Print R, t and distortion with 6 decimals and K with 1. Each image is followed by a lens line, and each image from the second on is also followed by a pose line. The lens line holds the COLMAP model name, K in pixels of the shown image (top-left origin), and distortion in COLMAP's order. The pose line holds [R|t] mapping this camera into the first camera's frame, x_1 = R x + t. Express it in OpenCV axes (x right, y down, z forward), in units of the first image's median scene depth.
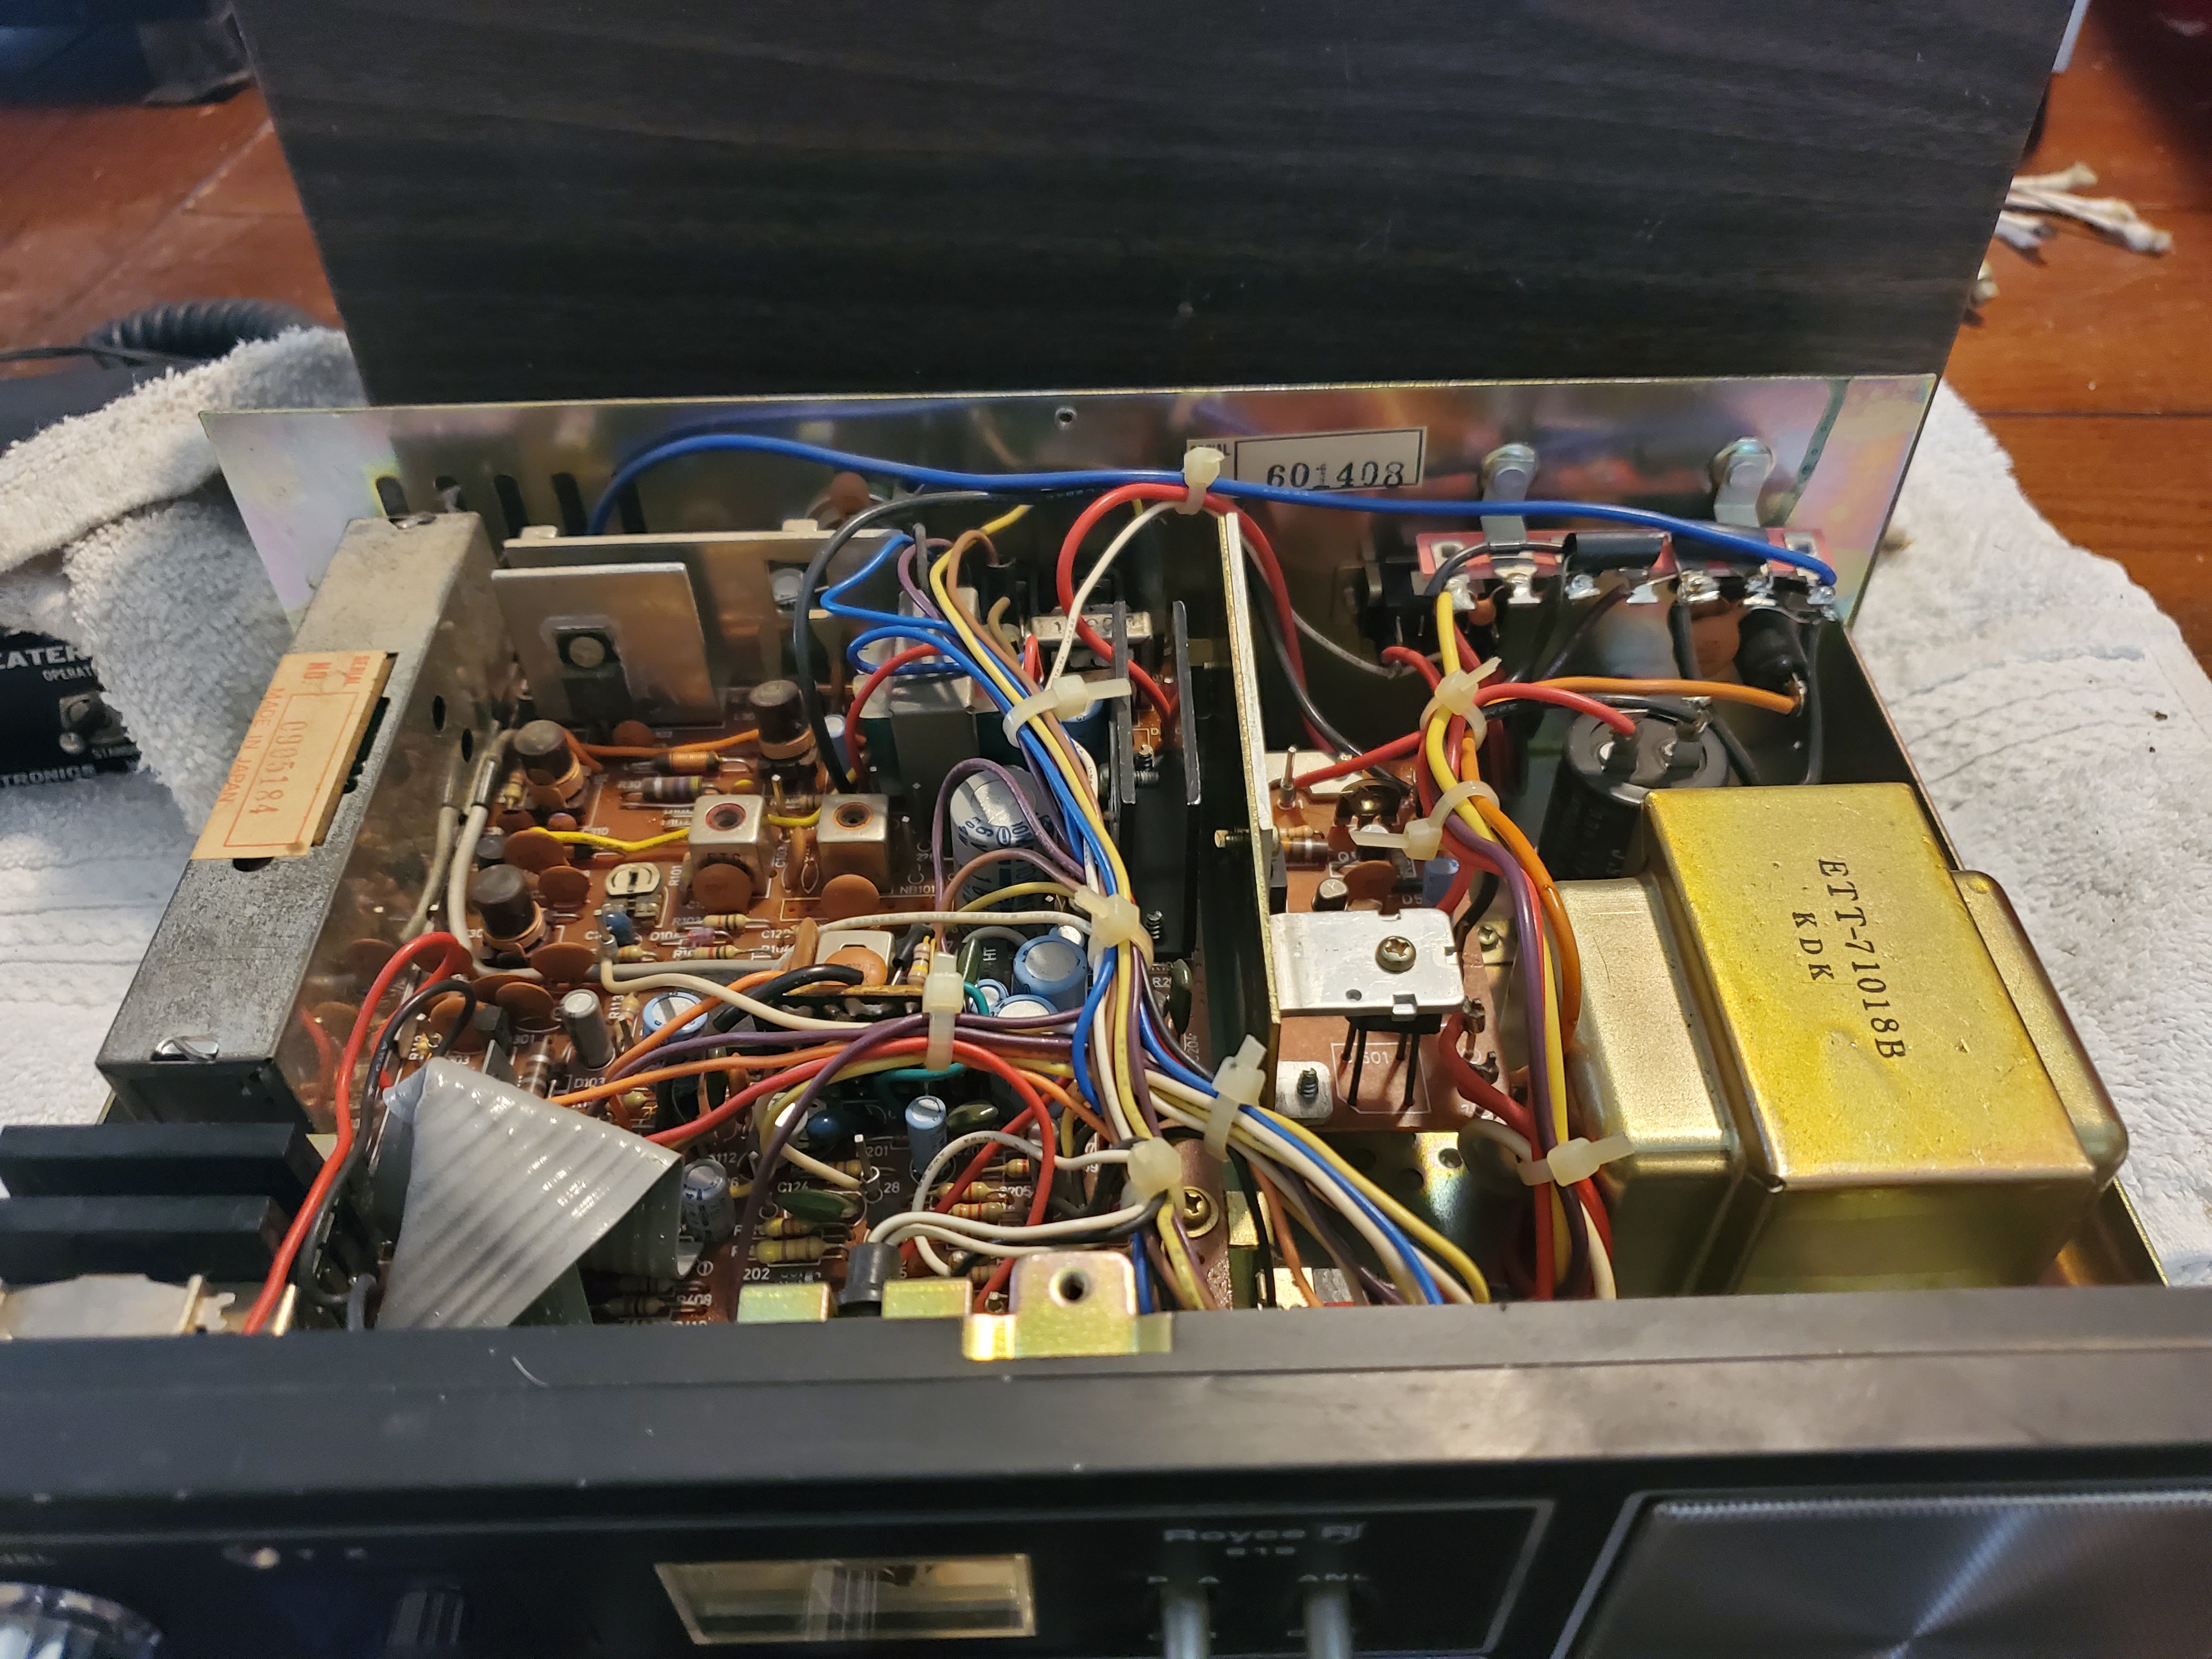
lens RADIAL K [[1728.3, 0, 1106.0], [0, 1728.3, 829.5], [0, 0, 1]] dist [0.000082, 0.002892]
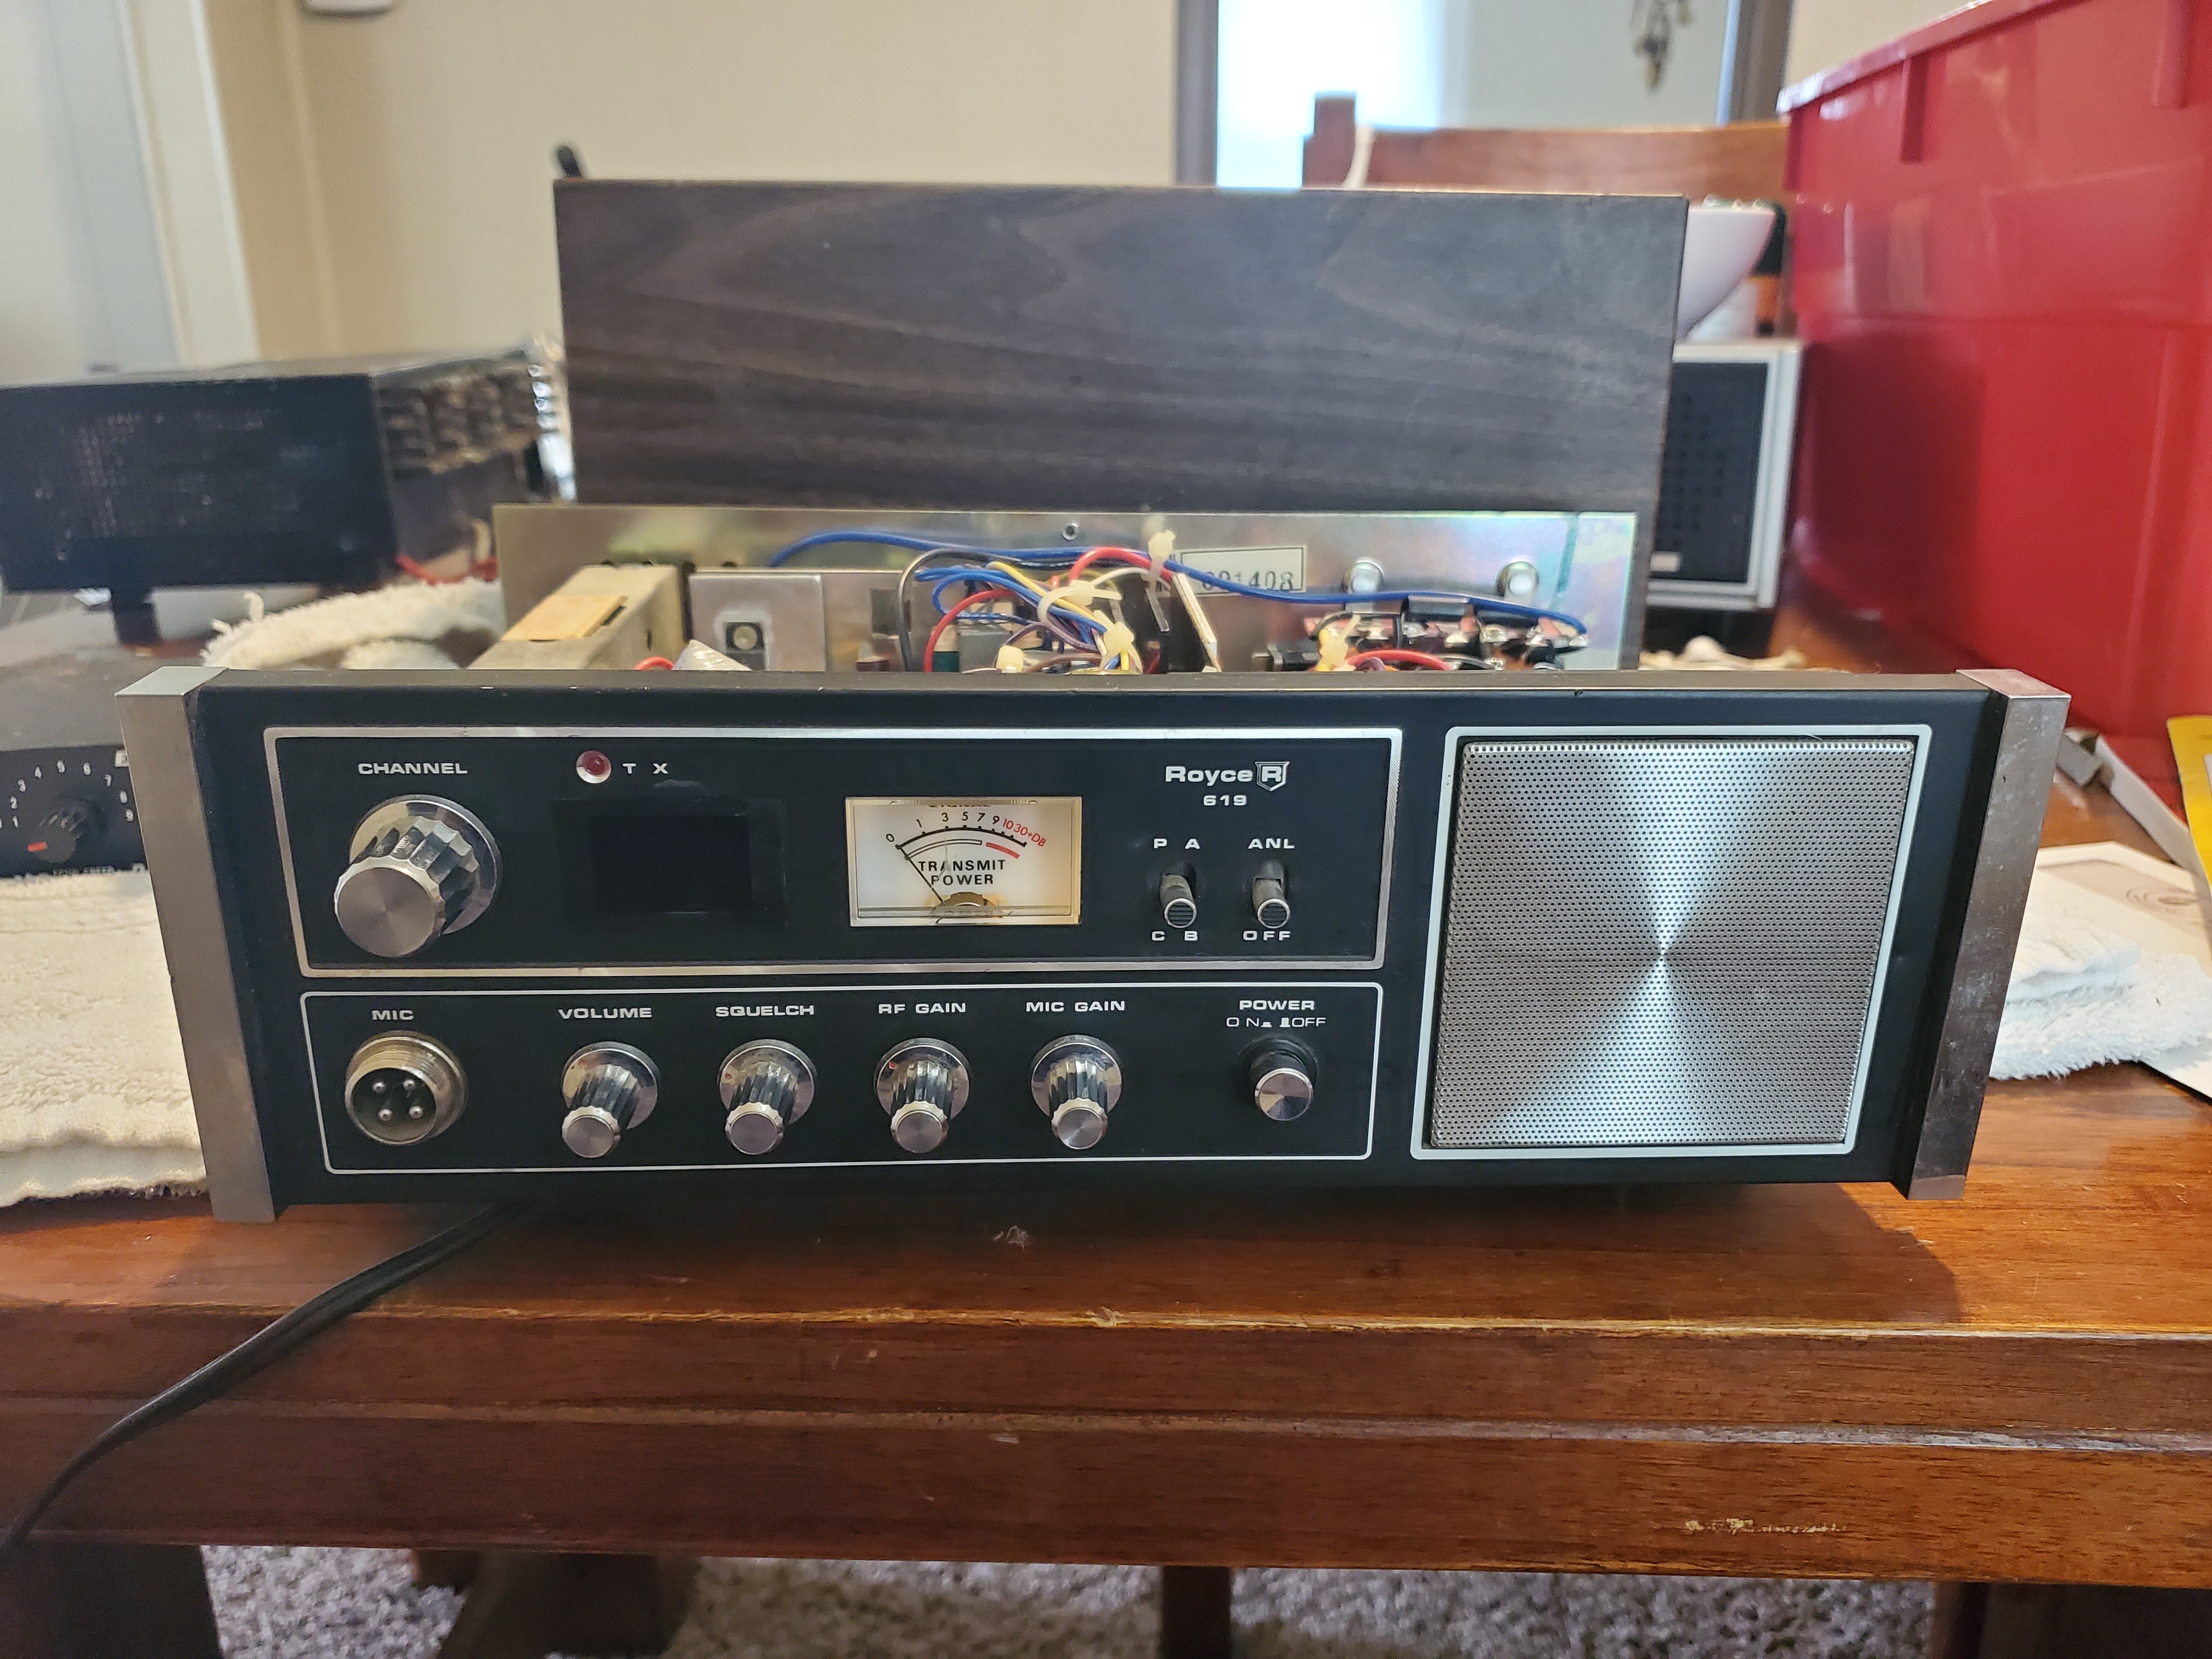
lens RADIAL K [[1668.9, 0, 1097.7], [0, 1668.9, 833.8], [0, 0, 1]] dist [0.048950, 0.000260]
pose [[0.999261, 0.013634, 0.035947, -0.049042], [0.002954, 0.905013, -0.425373, 0.644817], [-0.038332, 0.425165, 0.904304, -0.224525]]
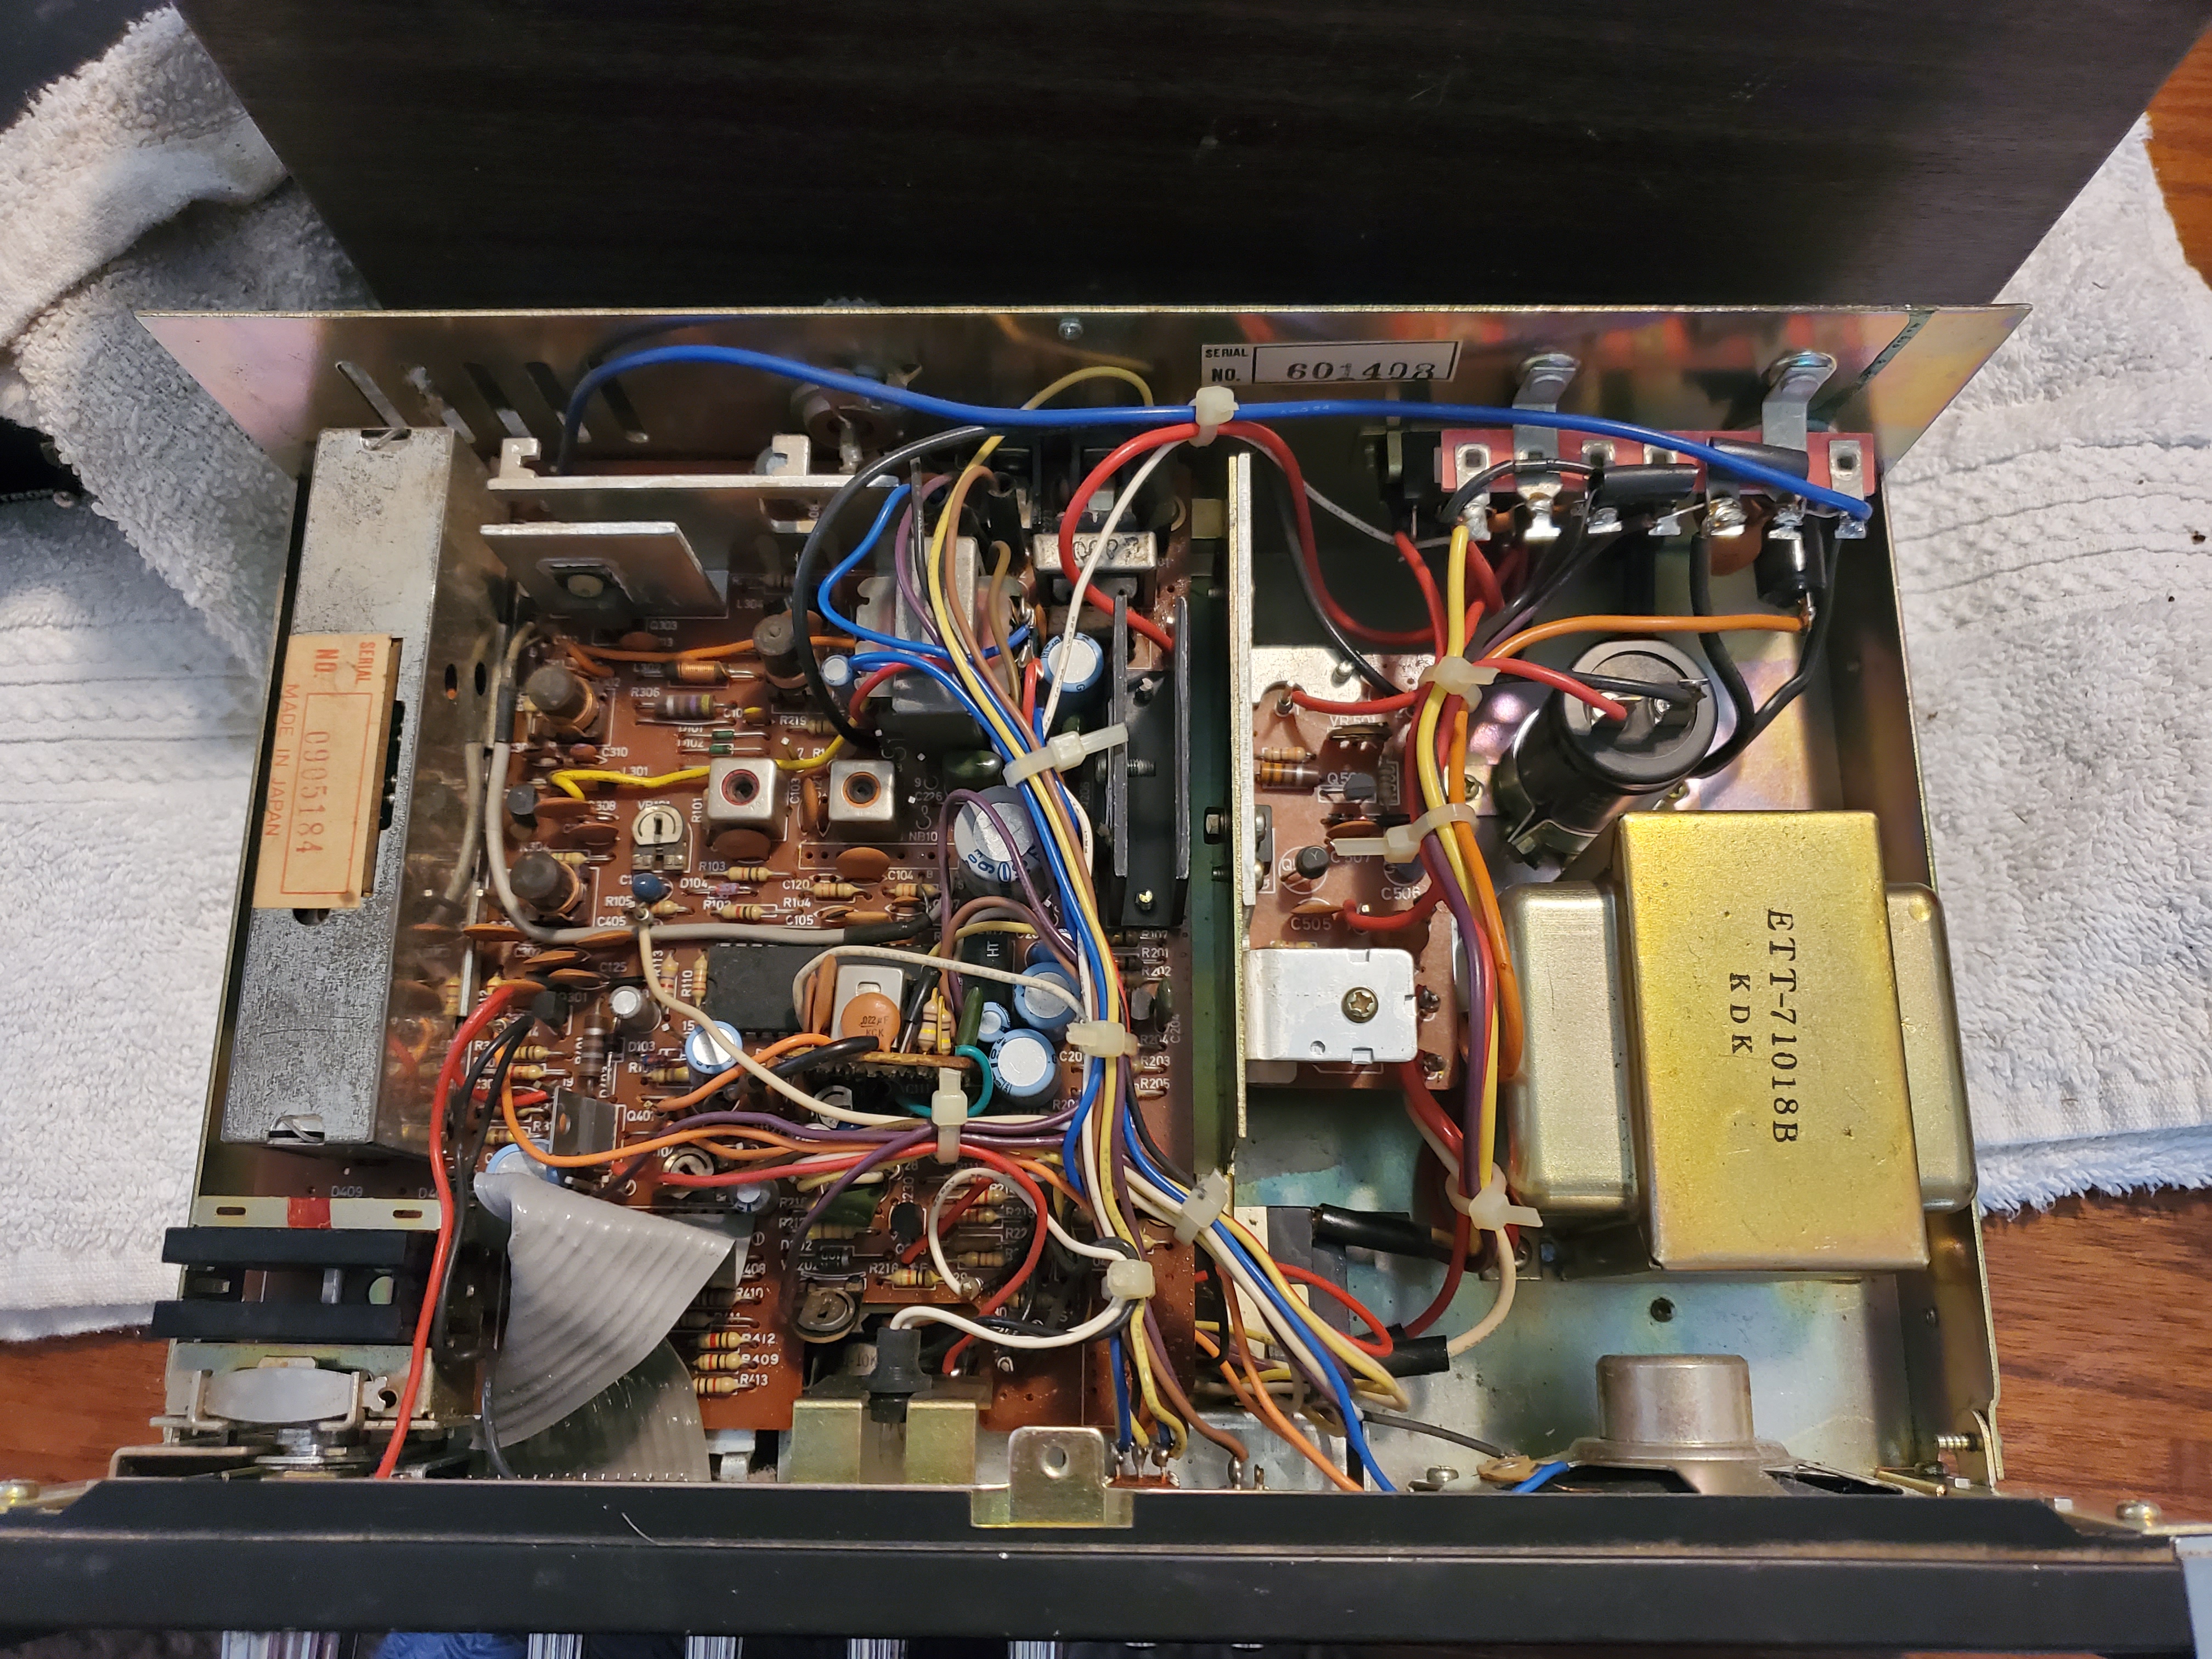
lens RADIAL K [[1713.9, 0, 1098.7], [0, 1713.9, 832.3], [0, 0, 1]] dist [0.004219, 0.007650]
pose [[0.999634, 0.025181, -0.009889, 0.007404], [-0.017512, 0.880917, 0.472948, -0.444794], [0.020621, -0.472601, 0.881035, 0.070580]]
